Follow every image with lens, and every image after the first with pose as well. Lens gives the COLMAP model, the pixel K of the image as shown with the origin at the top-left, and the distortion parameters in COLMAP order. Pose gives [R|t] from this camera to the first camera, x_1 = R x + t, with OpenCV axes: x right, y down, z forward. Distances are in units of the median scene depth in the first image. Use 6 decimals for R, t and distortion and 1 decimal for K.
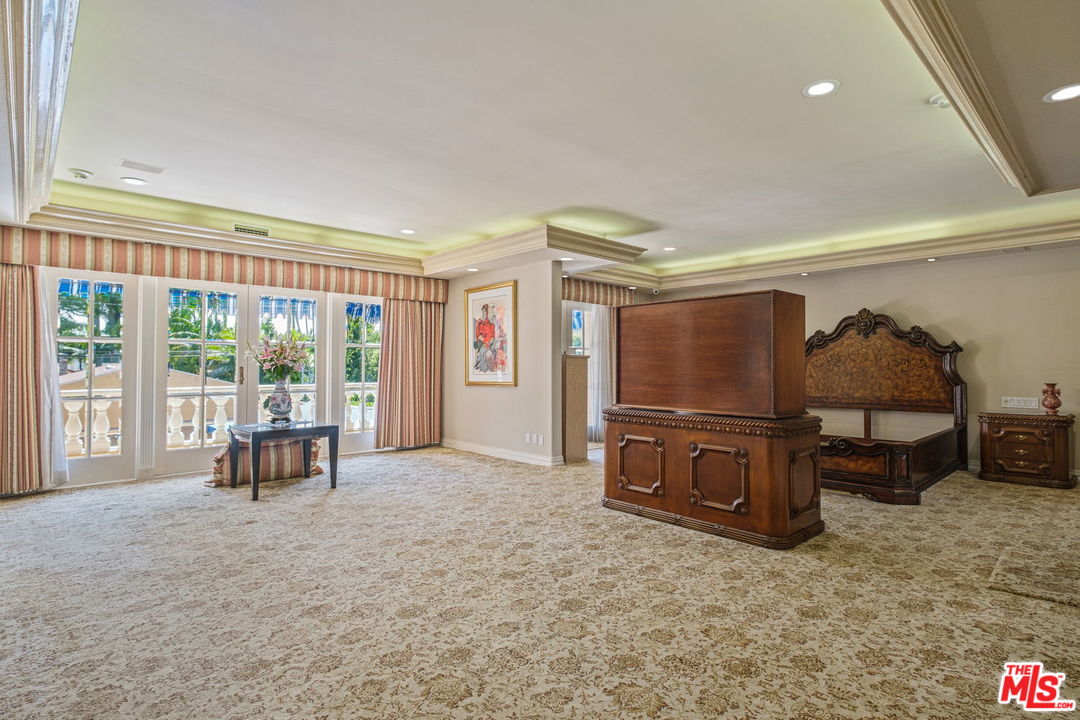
lens RADIAL K [[544.8, 0, 541.9], [0, 544.8, 353.1], [0, 0, 1]] dist [0.002878, 0.000031]
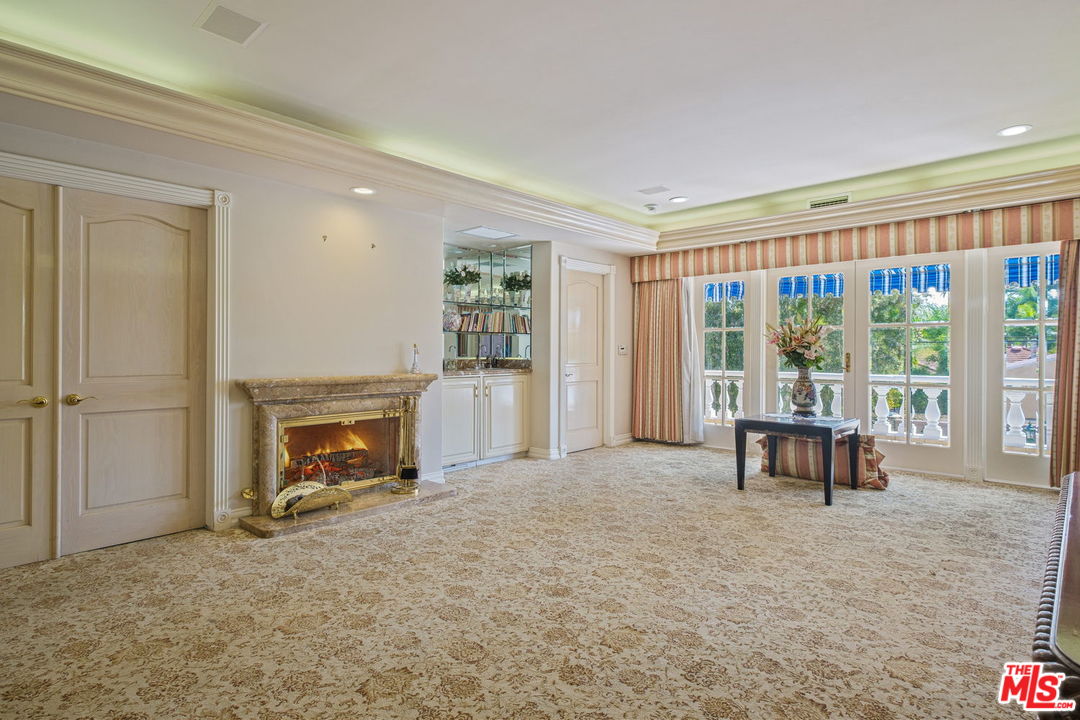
lens RADIAL K [[544.8, 0, 541.9], [0, 544.8, 353.1], [0, 0, 1]] dist [0.002878, 0.000031]
pose [[0.080502, 0.003856, -0.996747, 0.610449], [0.021026, 0.999763, 0.005566, 0.017823], [0.996533, -0.021406, 0.080402, 0.832210]]
